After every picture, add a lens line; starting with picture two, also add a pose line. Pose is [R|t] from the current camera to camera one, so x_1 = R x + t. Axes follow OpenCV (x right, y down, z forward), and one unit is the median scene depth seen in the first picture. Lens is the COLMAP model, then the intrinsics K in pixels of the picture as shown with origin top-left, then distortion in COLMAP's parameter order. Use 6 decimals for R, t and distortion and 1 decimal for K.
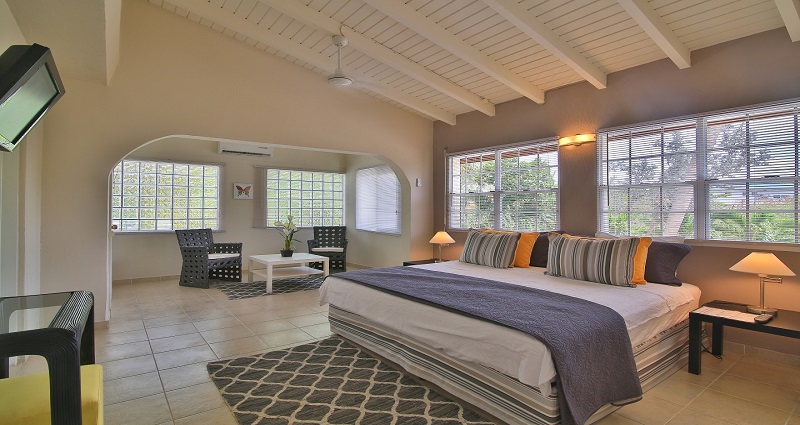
lens RADIAL K [[369.8, 0, 406.1], [0, 369.8, 210.5], [0, 0, 1]] dist [-0.002950, -0.000278]
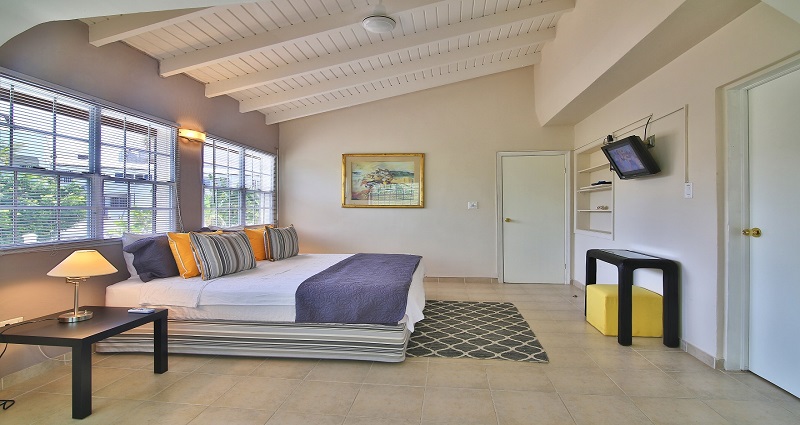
lens RADIAL K [[369.8, 0, 405.9], [0, 369.8, 213.1], [0, 0, 1]] dist [-0.002950, -0.000278]
pose [[-0.679555, 0.004914, 0.733608, -1.036090], [0.001846, 0.999986, -0.004988, 0.032876], [-0.733622, -0.002036, -0.679555, 2.011403]]
